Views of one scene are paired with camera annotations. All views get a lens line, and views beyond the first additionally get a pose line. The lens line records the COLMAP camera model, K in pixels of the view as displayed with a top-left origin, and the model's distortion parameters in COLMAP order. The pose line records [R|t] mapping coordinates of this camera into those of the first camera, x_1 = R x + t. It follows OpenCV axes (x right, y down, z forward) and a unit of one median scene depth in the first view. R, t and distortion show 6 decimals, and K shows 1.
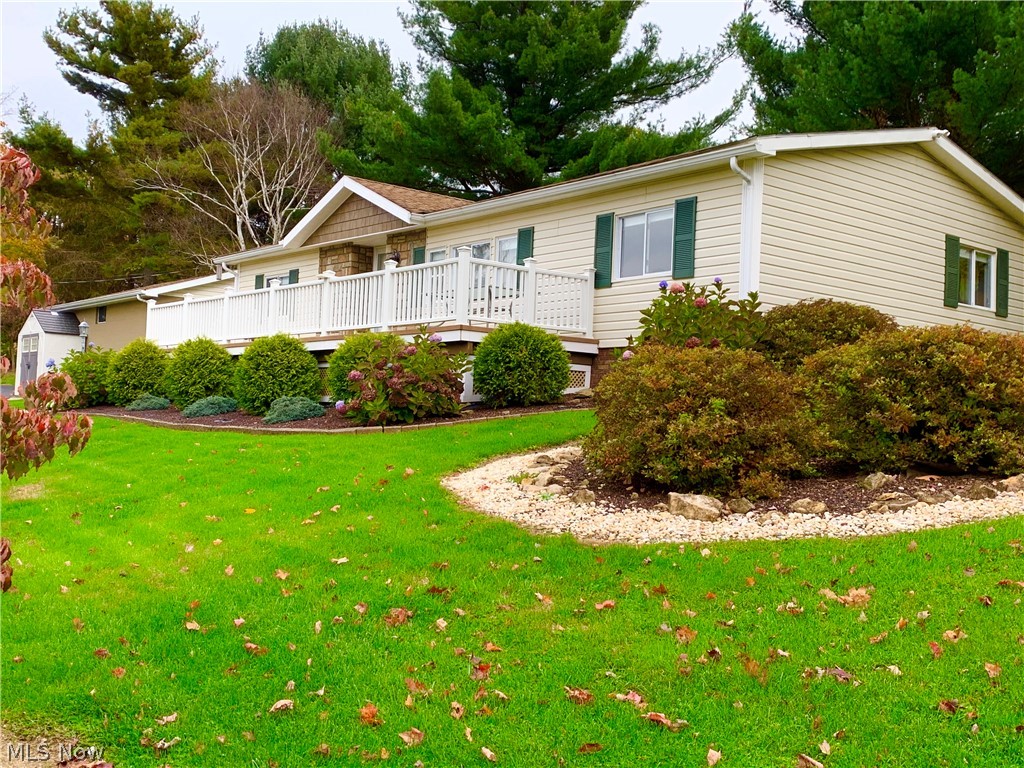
lens RADIAL K [[1108.9, 0, 509.8], [0, 1108.9, 385.1], [0, 0, 1]] dist [0.049411, 0.000000]
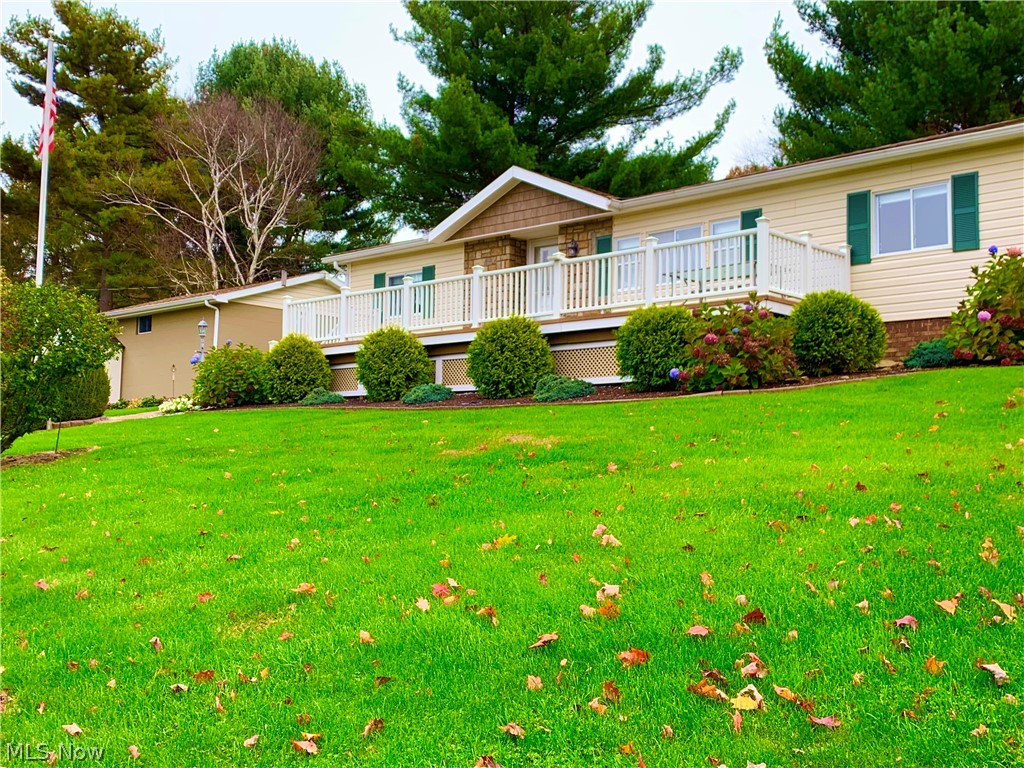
lens RADIAL K [[1108.9, 0, 516.9], [0, 1108.9, 382.6], [0, 0, 1]] dist [0.049411, 0.000000]
pose [[0.990117, -0.012635, 0.139673, -0.160646], [0.017792, 0.999203, -0.035740, 0.022251], [-0.139110, 0.037872, 0.989553, 0.016018]]
